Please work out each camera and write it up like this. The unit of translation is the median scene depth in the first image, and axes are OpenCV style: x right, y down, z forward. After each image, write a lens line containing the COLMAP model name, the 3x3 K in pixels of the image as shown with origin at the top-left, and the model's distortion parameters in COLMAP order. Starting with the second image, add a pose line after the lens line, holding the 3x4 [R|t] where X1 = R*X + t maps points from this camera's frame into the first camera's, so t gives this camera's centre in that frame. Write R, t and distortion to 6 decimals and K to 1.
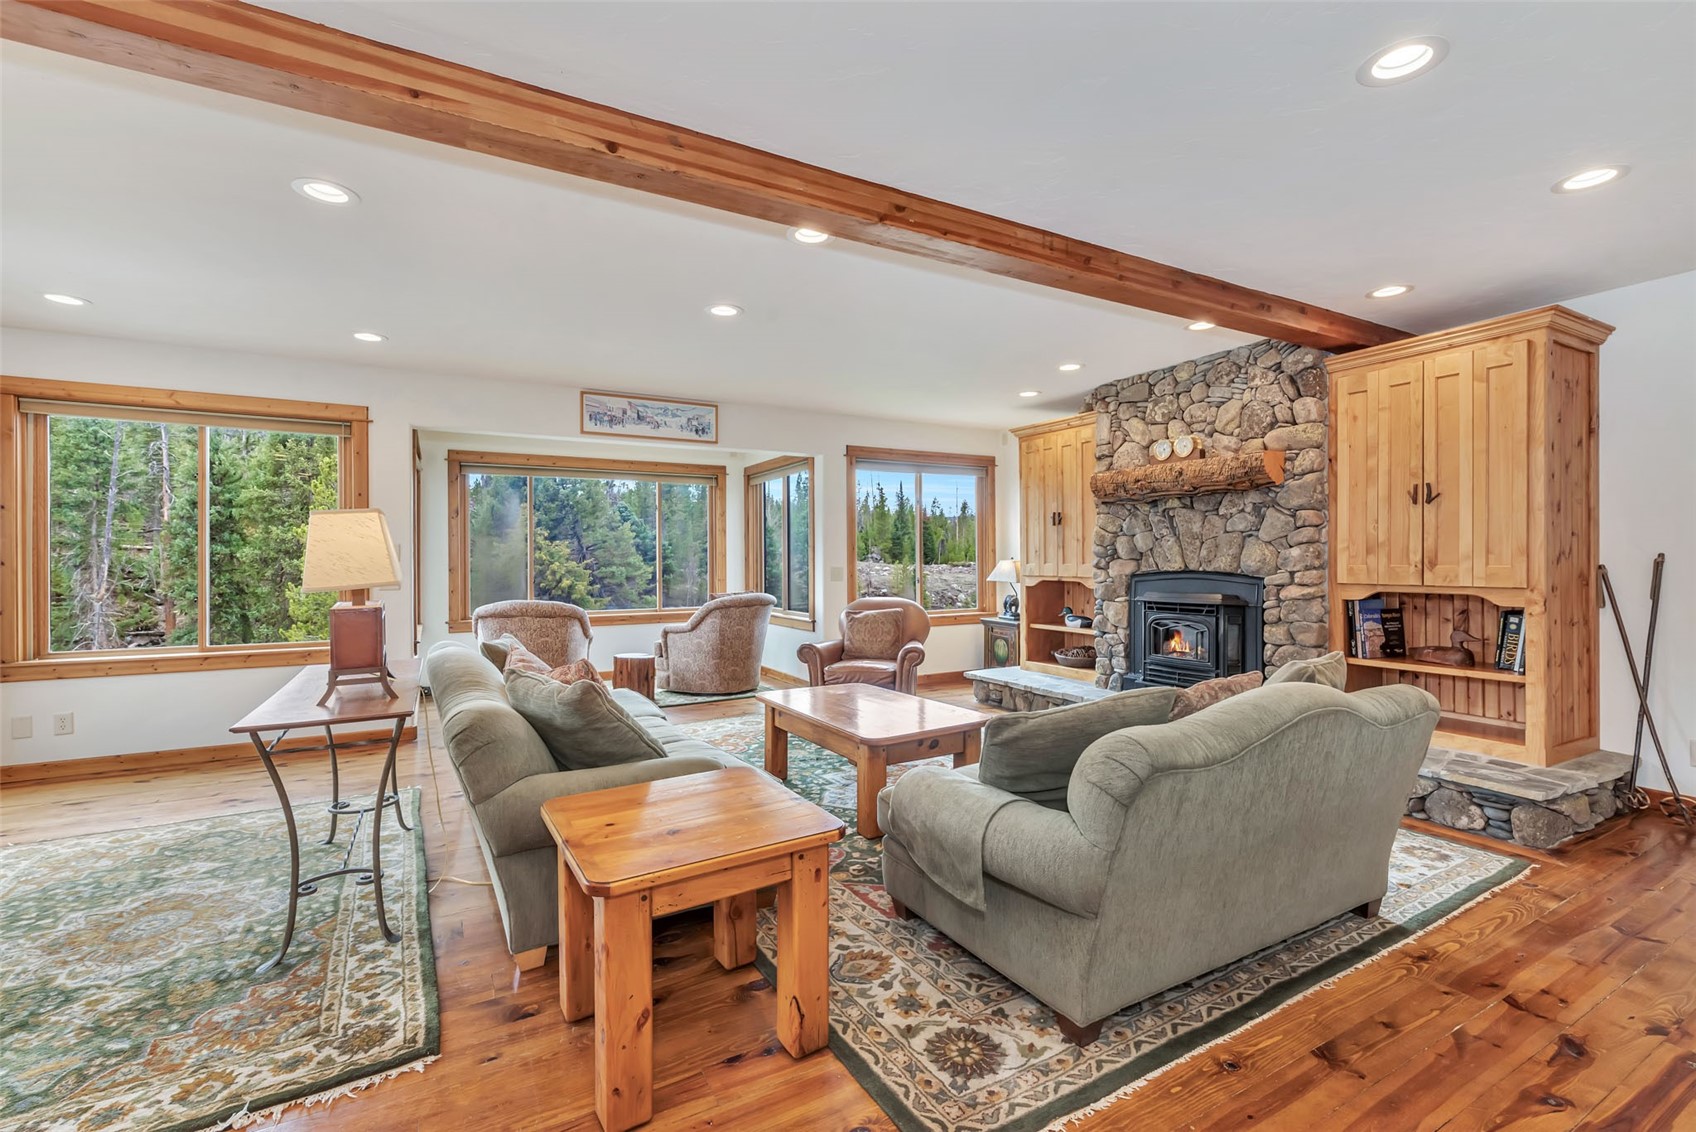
lens RADIAL K [[747.0, 0, 852.4], [0, 747.0, 562.4], [0, 0, 1]] dist [0.001072, 0.000696]
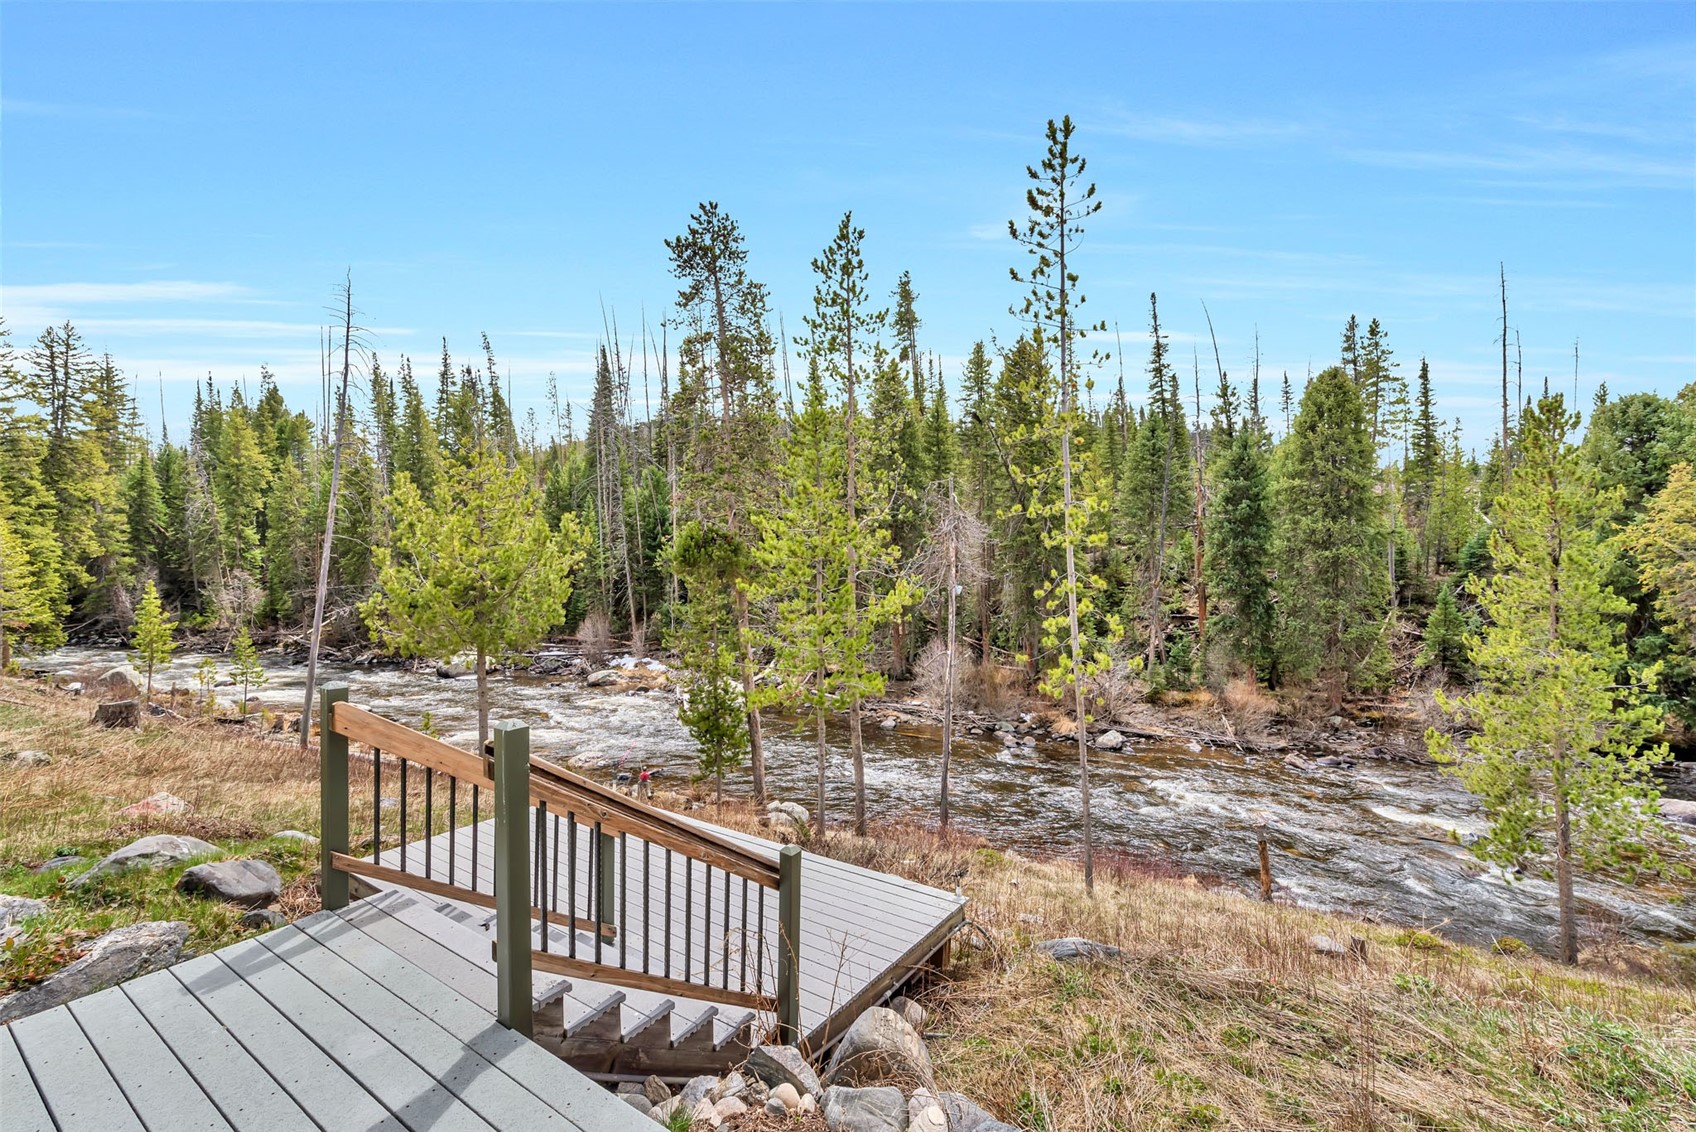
lens RADIAL K [[734.3, 0, 836.9], [0, 734.3, 580.3], [0, 0, 1]] dist [-0.002445, 0.001033]
pose [[0.434091, 0.028920, -0.900405, -1.253759], [-0.001890, 0.999512, 0.031192, 0.040990], [0.900867, -0.011839, 0.433934, 0.311112]]
